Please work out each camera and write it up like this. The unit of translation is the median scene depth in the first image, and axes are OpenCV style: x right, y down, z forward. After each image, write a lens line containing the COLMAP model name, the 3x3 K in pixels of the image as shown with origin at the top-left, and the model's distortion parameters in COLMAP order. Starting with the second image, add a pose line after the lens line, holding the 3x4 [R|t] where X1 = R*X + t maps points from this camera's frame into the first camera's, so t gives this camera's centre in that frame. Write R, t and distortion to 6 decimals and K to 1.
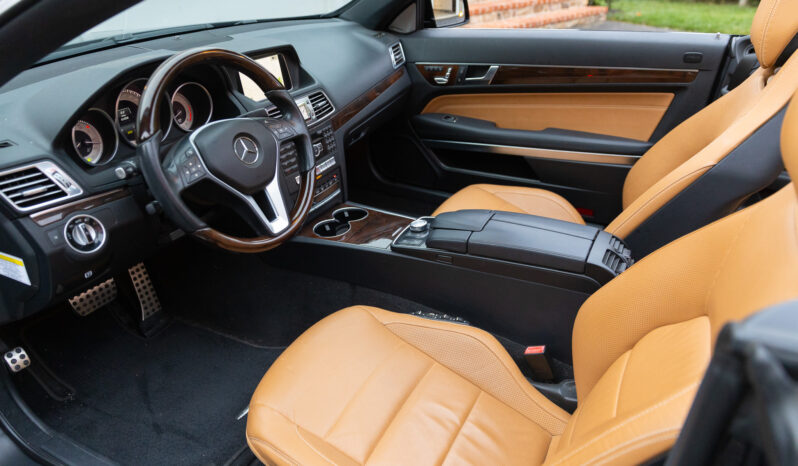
lens RADIAL K [[539.8, 0, 396.2], [0, 539.8, 215.1], [0, 0, 1]] dist [-0.004479, -0.002935]
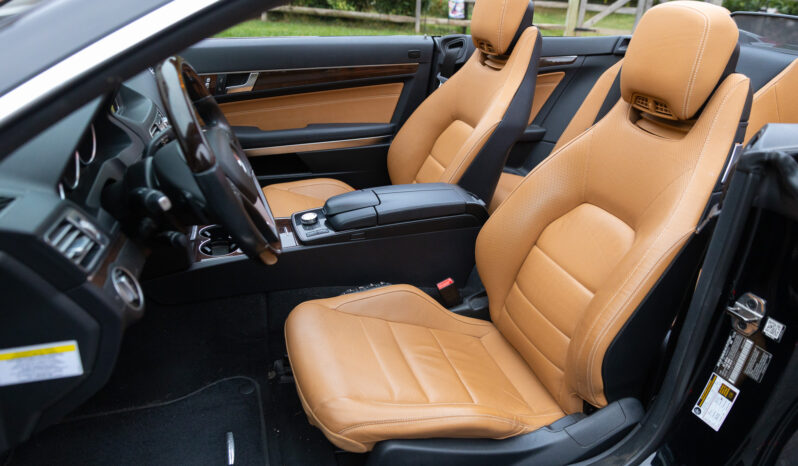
lens RADIAL K [[539.8, 0, 396.2], [0, 539.8, 215.1], [0, 0, 1]] dist [-0.004479, -0.002935]
pose [[0.732319, -0.236104, 0.638721, -0.424765], [0.251508, 0.965428, 0.068507, -0.014022], [-0.632813, 0.110474, 0.766383, 0.062874]]
